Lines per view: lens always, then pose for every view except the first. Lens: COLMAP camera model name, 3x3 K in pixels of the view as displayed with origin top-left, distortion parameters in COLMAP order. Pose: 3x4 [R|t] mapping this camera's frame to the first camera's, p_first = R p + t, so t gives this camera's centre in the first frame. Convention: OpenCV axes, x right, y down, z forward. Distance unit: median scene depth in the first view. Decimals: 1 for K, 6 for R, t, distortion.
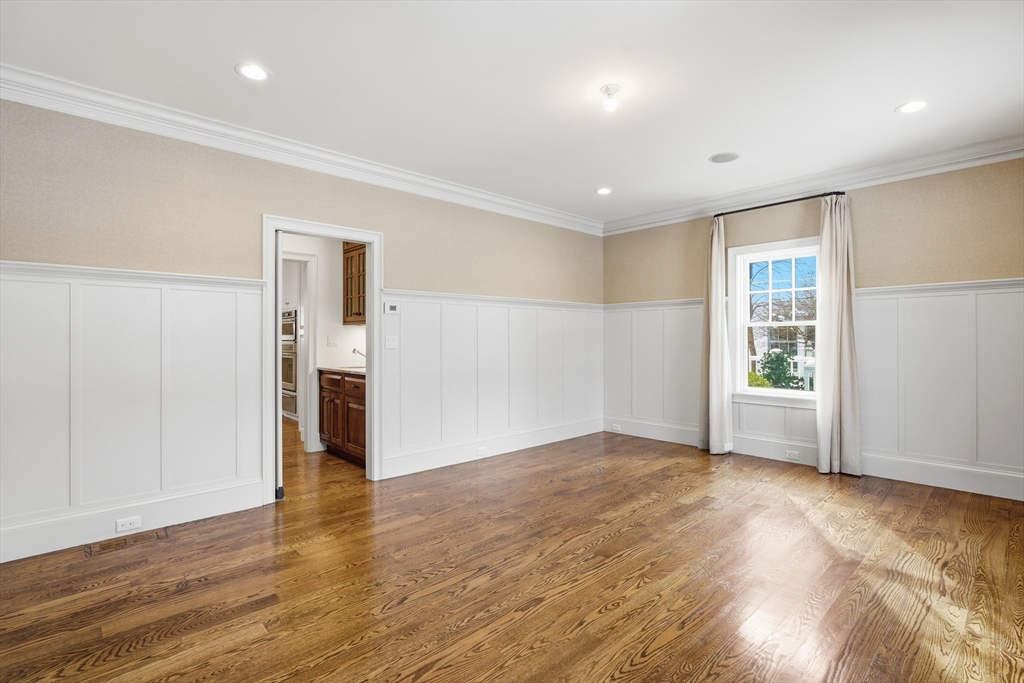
lens RADIAL K [[482.3, 0, 512.0], [0, 482.3, 341.5], [0, 0, 1]] dist [0.000972, 0.000314]
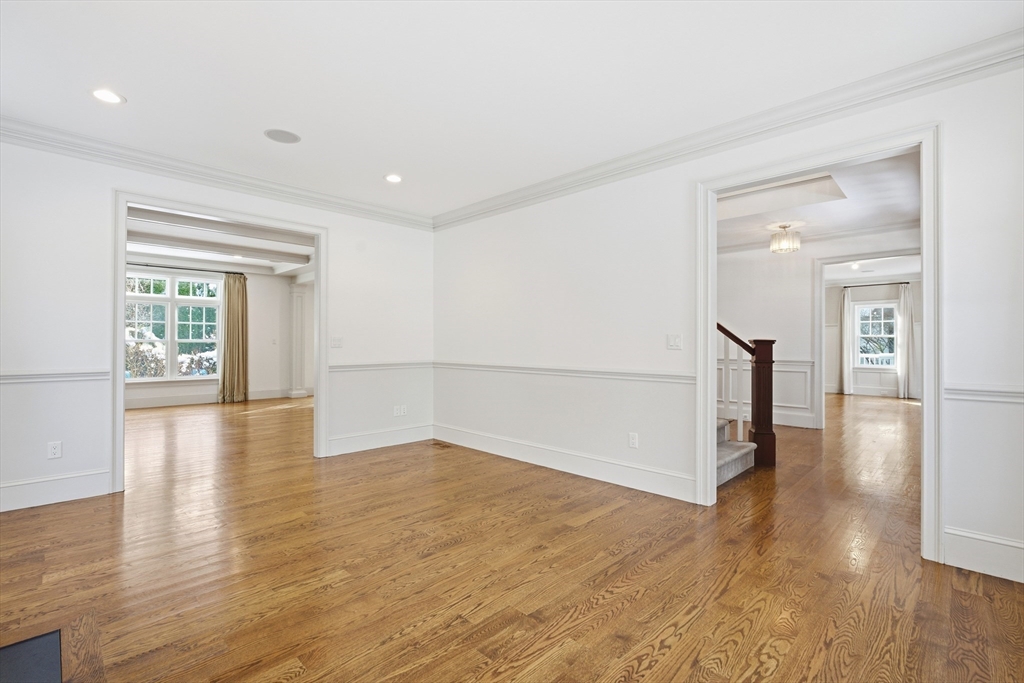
lens RADIAL K [[459.0, 0, 510.0], [0, 459.0, 342.0], [0, 0, 1]] dist [-0.006036, 0.000759]
pose [[0.999223, 0.001677, 0.039375, -1.302856], [-0.001371, 0.999969, -0.007794, 0.008999], [-0.039387, 0.007734, 0.999194, -1.129716]]
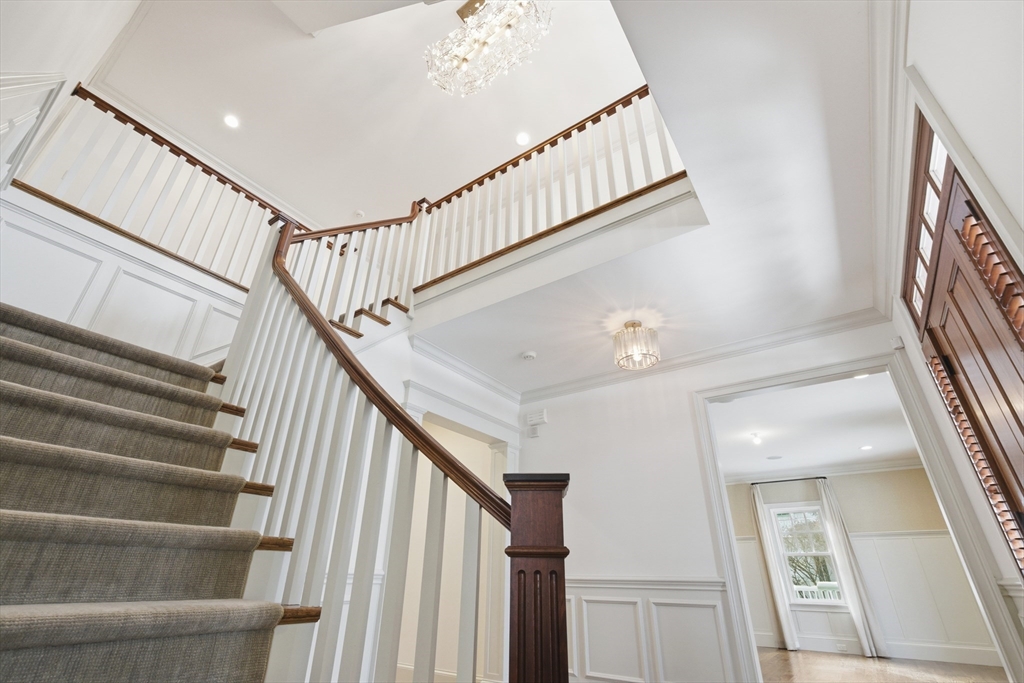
lens RADIAL K [[459.0, 0, 510.0], [0, 459.0, 342.0], [0, 0, 1]] dist [-0.006036, 0.000759]
pose [[0.978853, 0.105927, 0.175002, -0.815394], [-0.013392, 0.886837, -0.461889, 0.057850], [-0.204124, 0.449778, 0.869502, -0.493985]]
